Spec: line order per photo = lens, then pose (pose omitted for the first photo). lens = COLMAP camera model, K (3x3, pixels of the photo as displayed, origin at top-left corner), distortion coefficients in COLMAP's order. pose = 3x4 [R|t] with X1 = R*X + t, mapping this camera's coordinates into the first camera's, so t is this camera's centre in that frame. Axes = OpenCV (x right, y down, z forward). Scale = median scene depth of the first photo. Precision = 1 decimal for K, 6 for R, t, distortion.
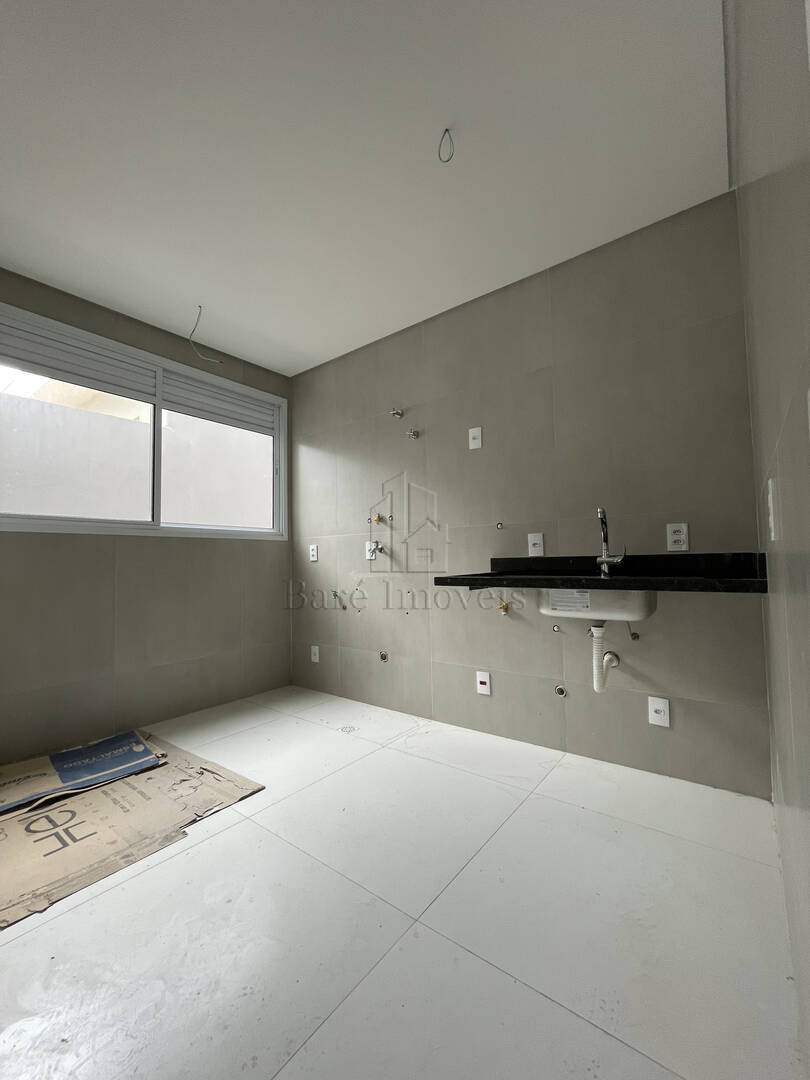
lens RADIAL K [[436.5, 0, 406.9], [0, 436.5, 539.1], [0, 0, 1]] dist [-0.005704, 0.000540]
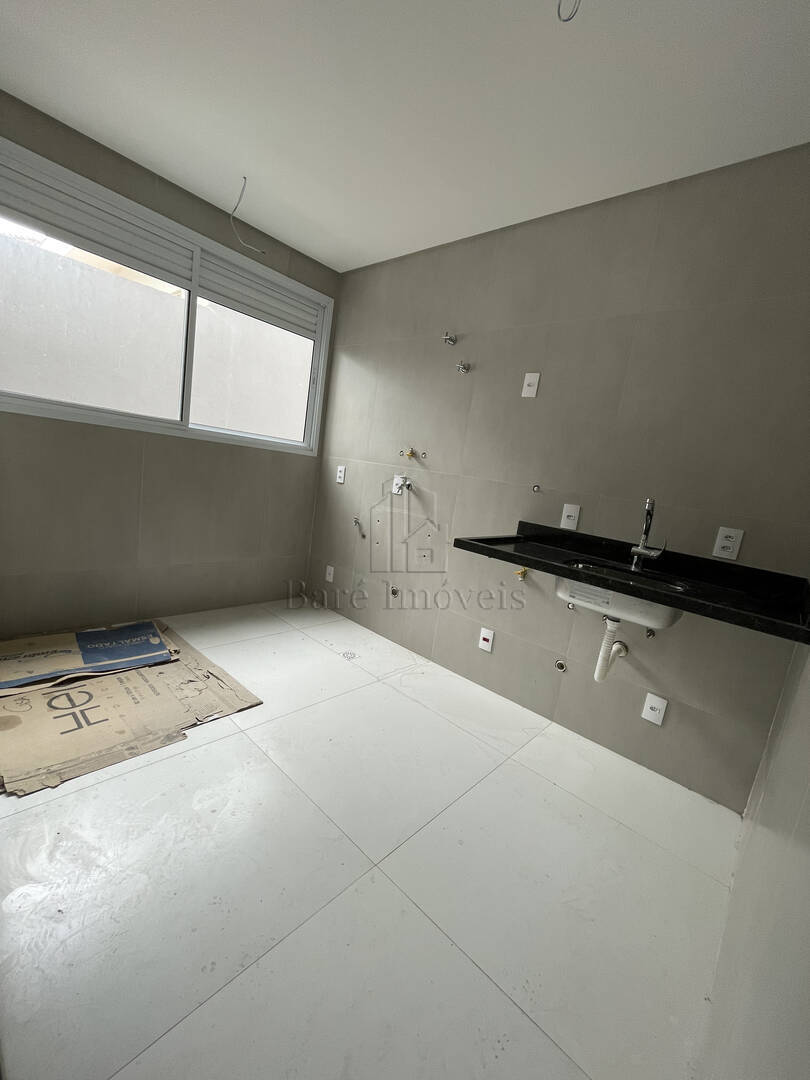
lens RADIAL K [[436.5, 0, 407.0], [0, 436.5, 539.3], [0, 0, 1]] dist [-0.005704, 0.000540]
pose [[0.984004, 0.170649, -0.051133, 0.008077], [-0.156680, 0.965616, 0.207453, -0.079189], [0.084777, -0.196123, 0.976908, 0.050159]]
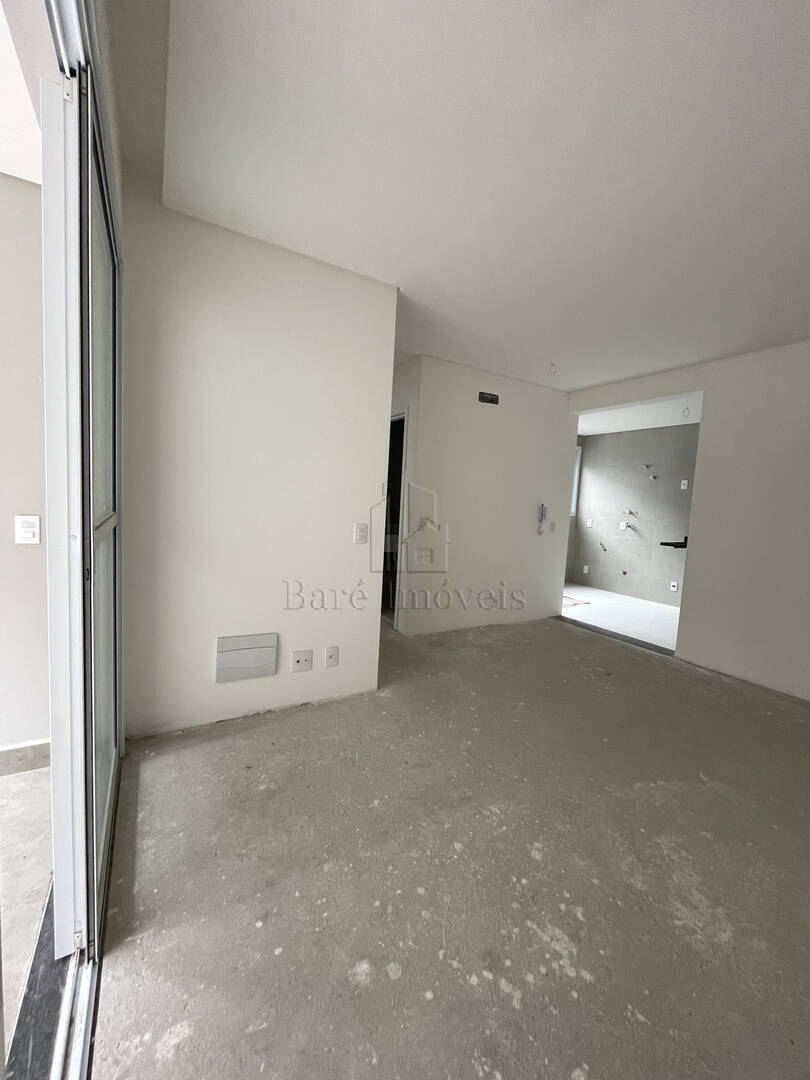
lens RADIAL K [[436.5, 0, 407.1], [0, 436.5, 539.5], [0, 0, 1]] dist [-0.005704, 0.000540]
pose [[0.924224, 0.101443, -0.368130, -0.361370], [-0.052831, 0.988765, 0.139830, -0.207046], [0.378179, -0.109785, 0.919200, -1.921547]]
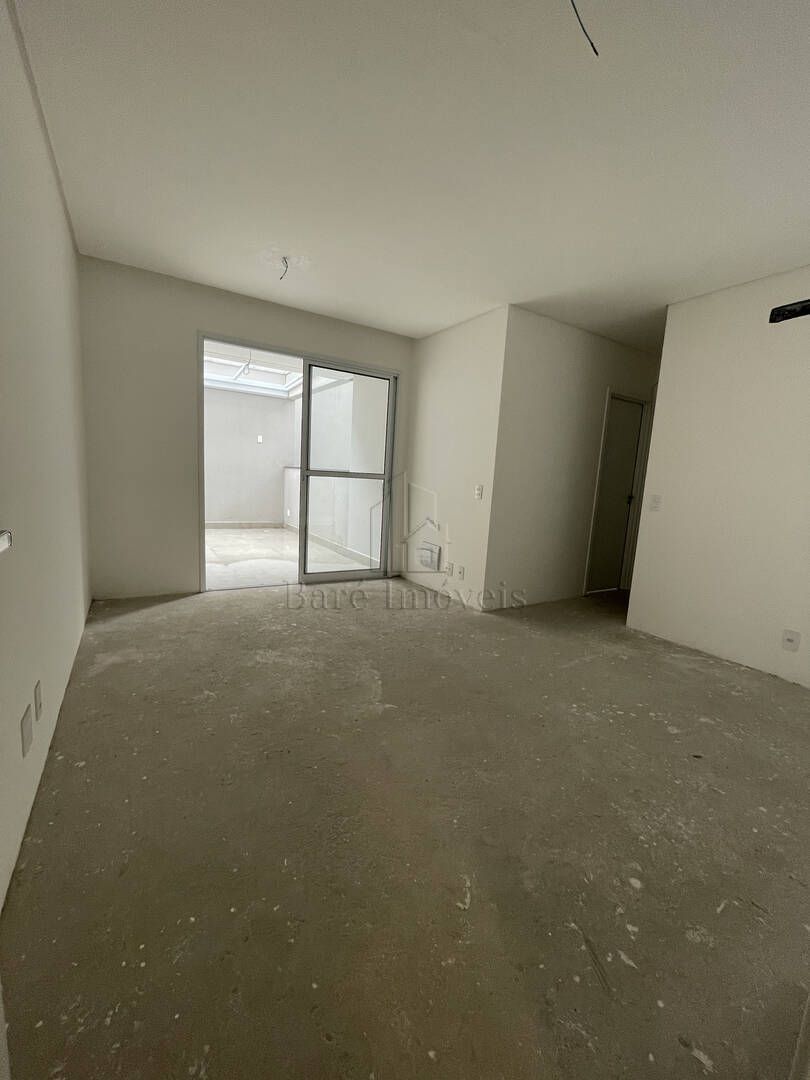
lens RADIAL K [[436.5, 0, 403.9], [0, 436.5, 537.8], [0, 0, 1]] dist [-0.005704, 0.000540]
pose [[-0.359141, 0.129661, -0.924233, 0.764223], [-0.009548, 0.989740, 0.142562, -0.108558], [0.933235, 0.060025, -0.354218, -0.531185]]
